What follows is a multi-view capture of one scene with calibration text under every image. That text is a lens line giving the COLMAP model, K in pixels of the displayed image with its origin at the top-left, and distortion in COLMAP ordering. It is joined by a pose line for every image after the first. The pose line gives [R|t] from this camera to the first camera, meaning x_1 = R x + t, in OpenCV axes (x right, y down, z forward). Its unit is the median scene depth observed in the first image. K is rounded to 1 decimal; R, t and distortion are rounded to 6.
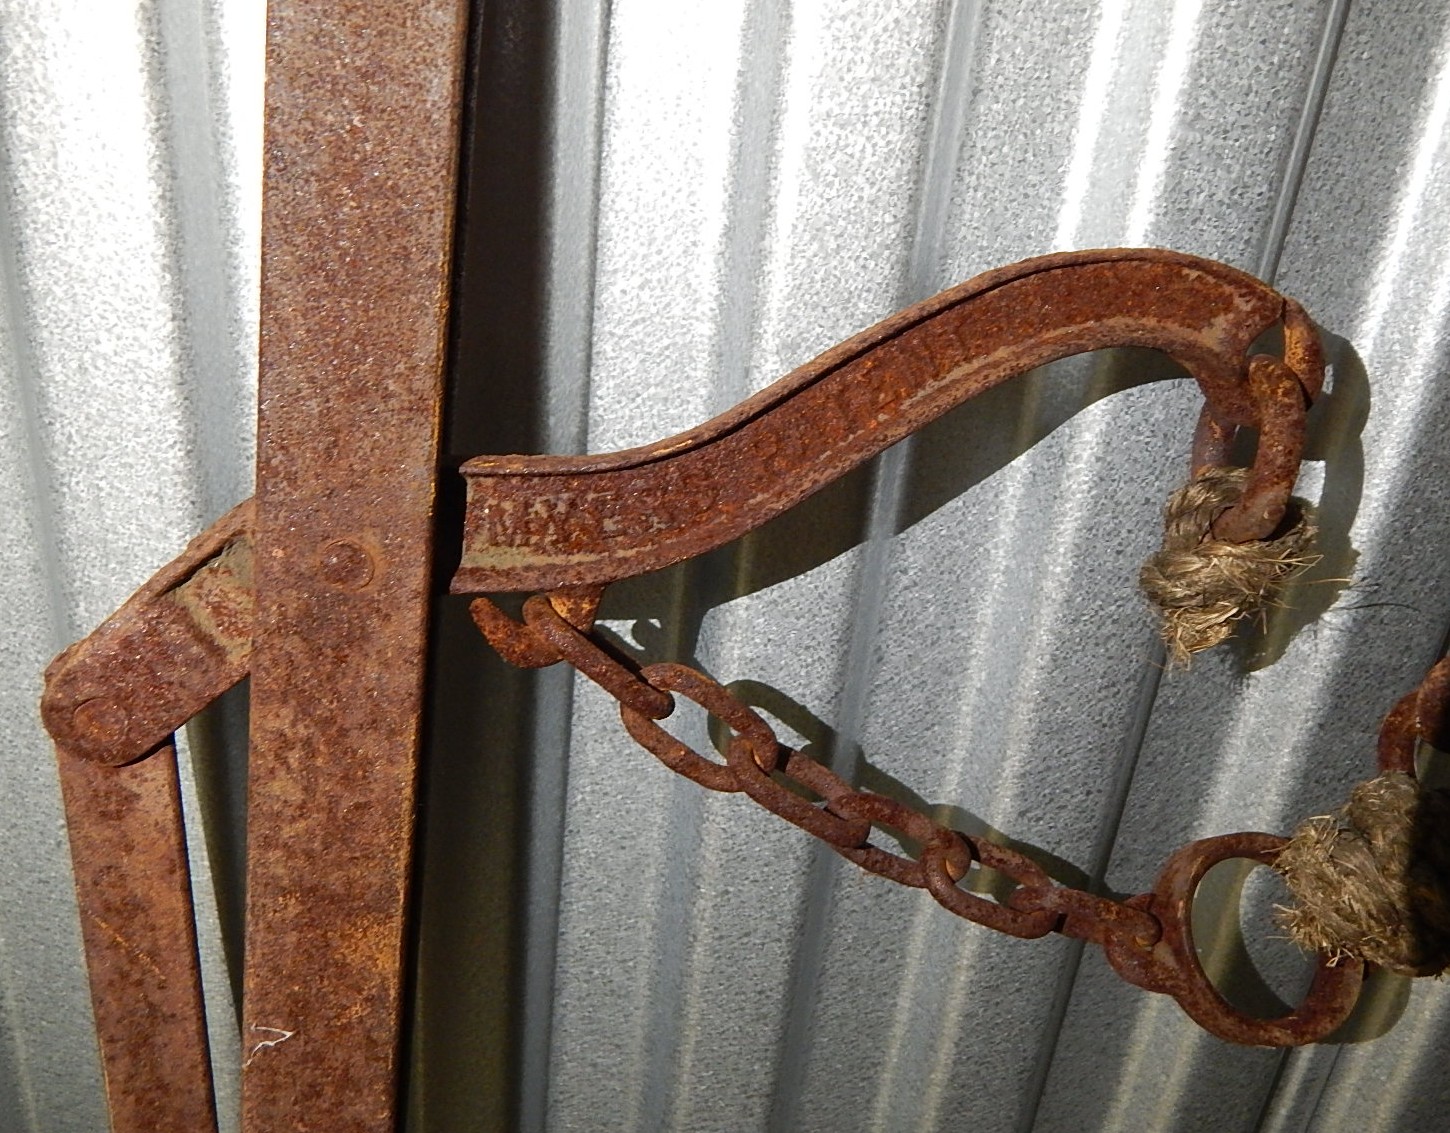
lens RADIAL K [[1218.7, 0, 725.0], [0, 1218.7, 566.5], [0, 0, 1]] dist [0.001891, 0.001301]
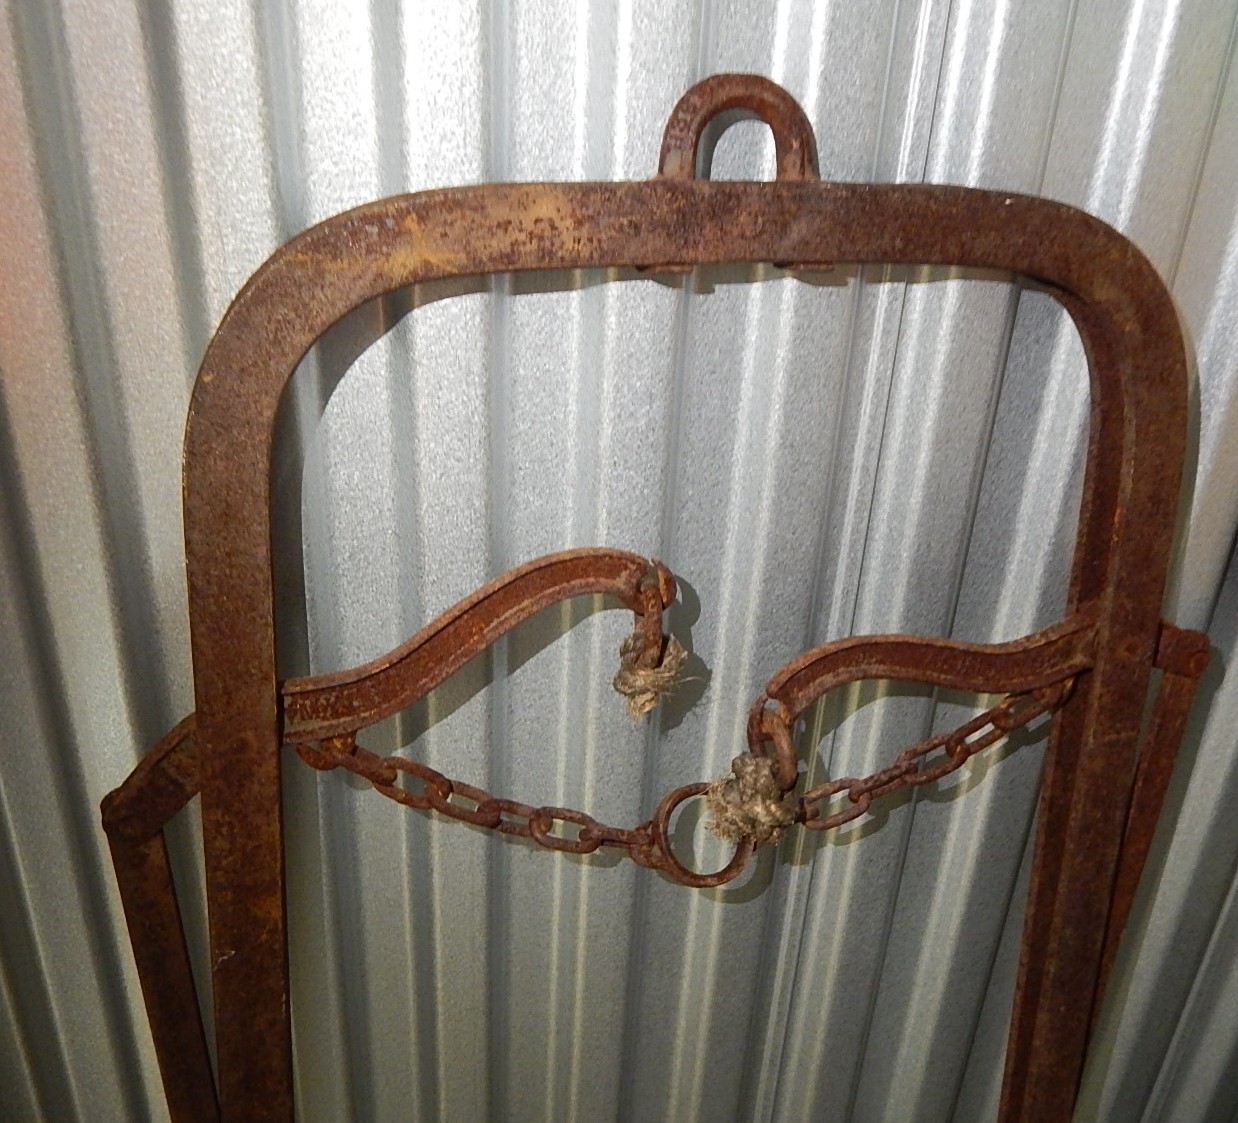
lens RADIAL K [[1061.7, 0, 619.0], [0, 1061.7, 561.5], [0, 0, 1]] dist [0.003632, -0.087579]
pose [[0.984352, -0.113936, 0.134423, 0.143555], [0.108485, 0.992975, 0.047232, -0.326146], [-0.138860, -0.031910, 0.989798, -0.947478]]
